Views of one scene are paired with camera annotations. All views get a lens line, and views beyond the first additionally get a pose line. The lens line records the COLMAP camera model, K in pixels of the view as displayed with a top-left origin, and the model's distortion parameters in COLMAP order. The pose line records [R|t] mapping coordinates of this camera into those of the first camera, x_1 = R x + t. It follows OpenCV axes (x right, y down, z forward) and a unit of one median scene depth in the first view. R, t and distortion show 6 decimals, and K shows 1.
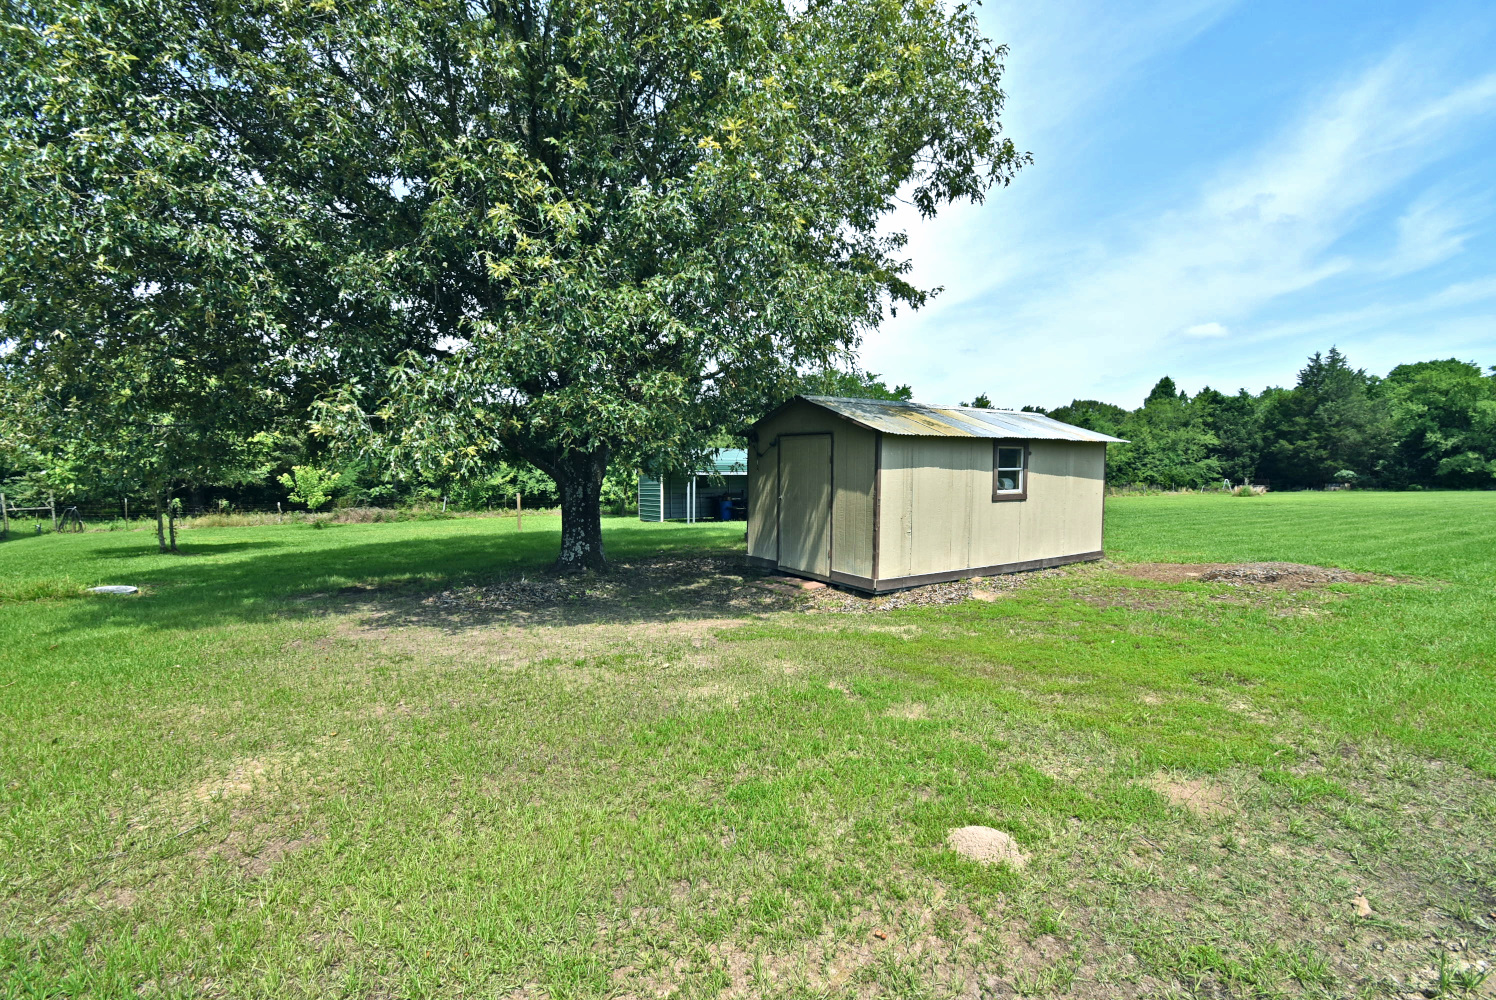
lens RADIAL K [[658.0, 0, 748.0], [0, 658.0, 500.0], [0, 0, 1]] dist [-0.001512, -0.000575]
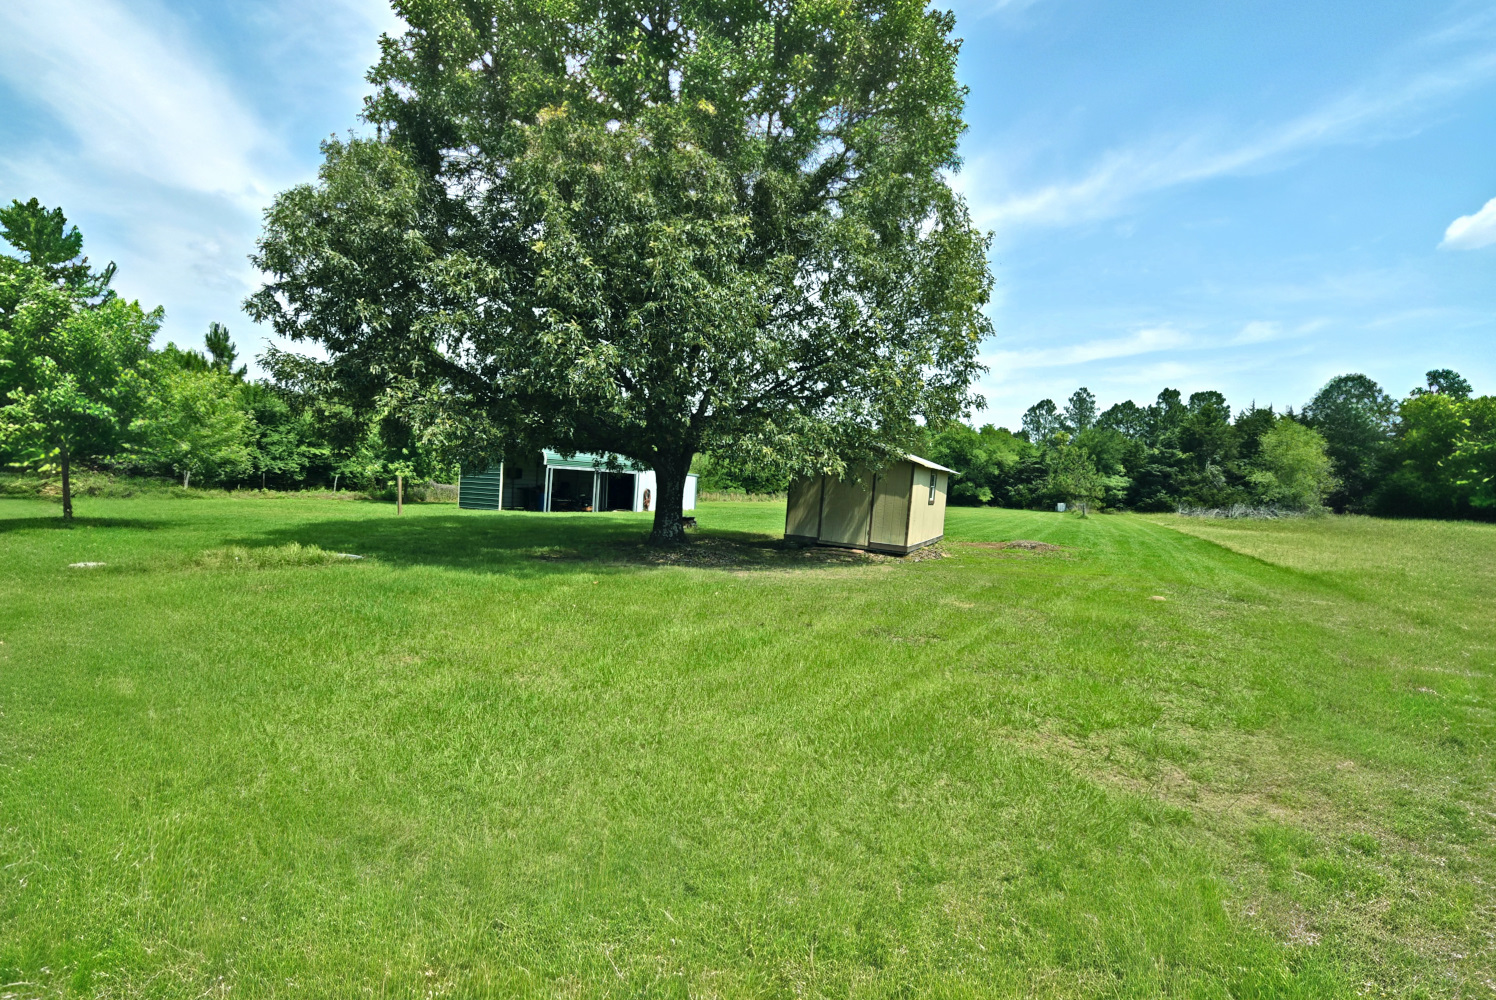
lens RADIAL K [[658.0, 0, 748.0], [0, 658.0, 500.0], [0, 0, 1]] dist [-0.001512, -0.000575]
pose [[0.848244, 0.040842, 0.528029, -0.120049], [-0.042962, 0.999043, -0.008259, 0.003164], [-0.527861, -0.015680, 0.849186, -0.029942]]
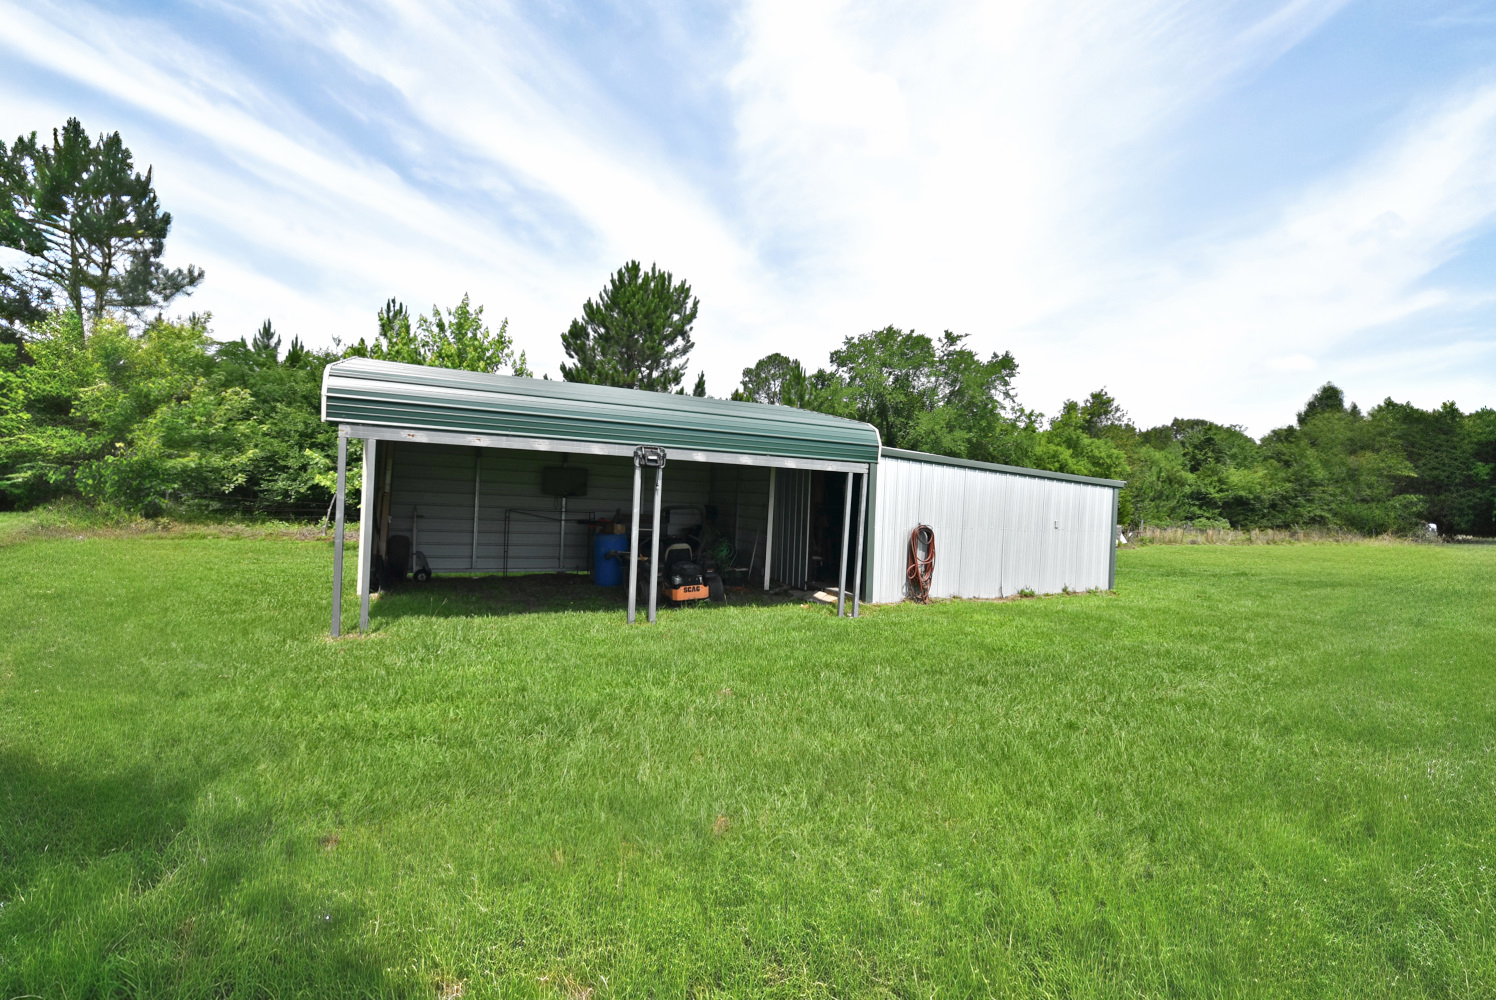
lens RADIAL K [[658.0, 0, 748.0], [0, 658.0, 500.0], [0, 0, 1]] dist [-0.001512, -0.000575]
pose [[0.997095, 0.047468, -0.059571, 0.025301], [-0.048968, 0.998513, -0.023973, -0.006143], [0.058344, 0.026820, 0.997936, 0.243660]]
